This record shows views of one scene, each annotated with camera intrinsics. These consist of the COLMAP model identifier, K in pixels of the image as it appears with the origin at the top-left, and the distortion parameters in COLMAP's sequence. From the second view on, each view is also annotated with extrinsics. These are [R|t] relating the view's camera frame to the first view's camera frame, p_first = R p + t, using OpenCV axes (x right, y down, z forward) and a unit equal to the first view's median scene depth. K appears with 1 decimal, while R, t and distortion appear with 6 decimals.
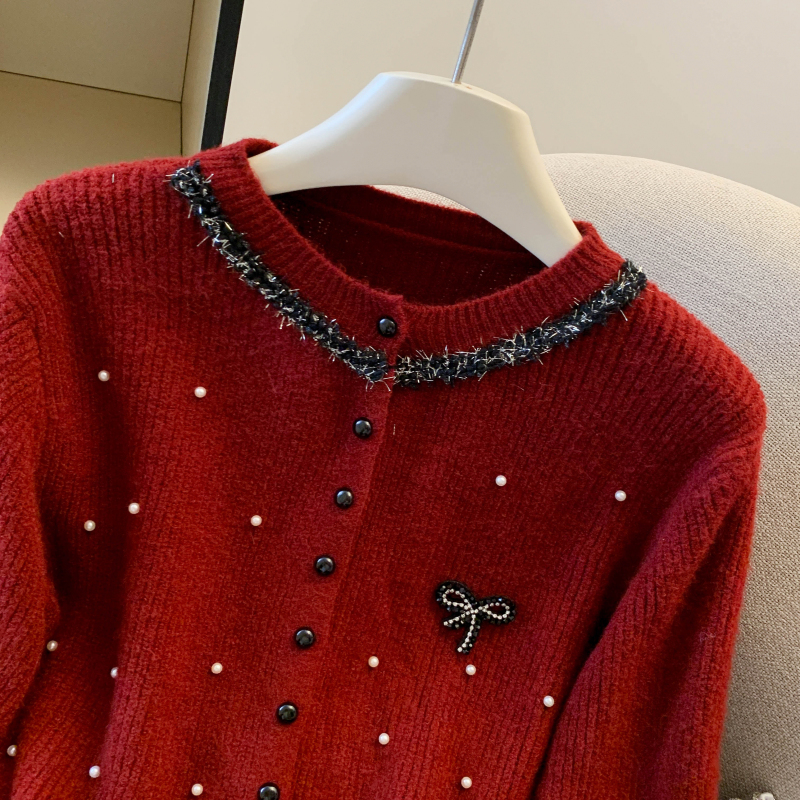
lens RADIAL K [[922.4, 0, 400.0], [0, 922.4, 400.0], [0, 0, 1]] dist [0.087178, -0.310955]
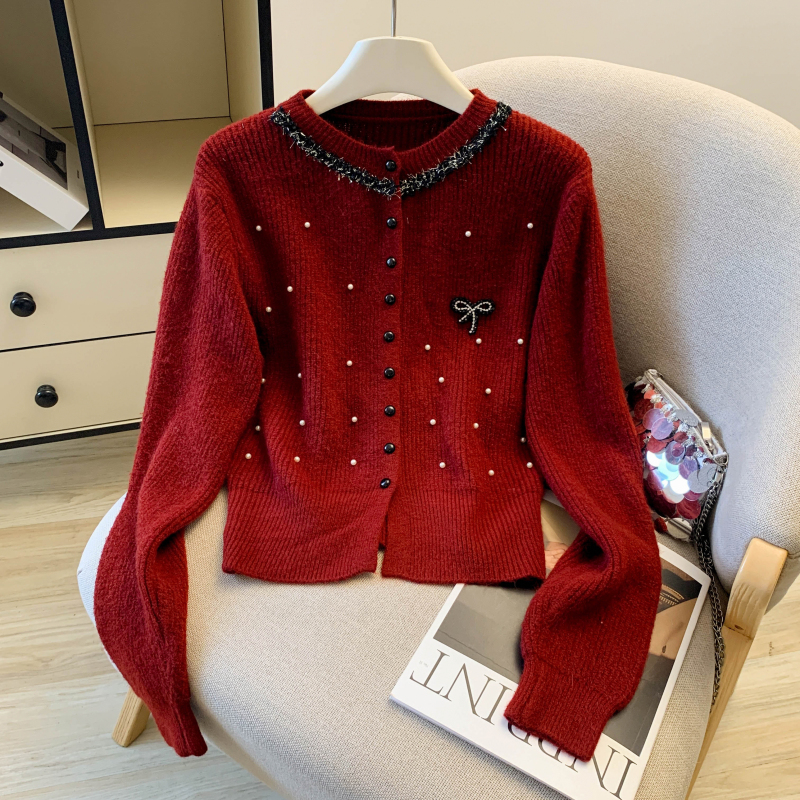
lens RADIAL K [[922.4, 0, 400.0], [0, 922.4, 400.0], [0, 0, 1]] dist [0.087178, -0.310955]
pose [[0.969476, -0.241862, -0.040230, -0.036304], [0.241948, 0.970285, -0.002788, 0.420284], [0.039709, -0.007031, 0.999187, -0.993155]]
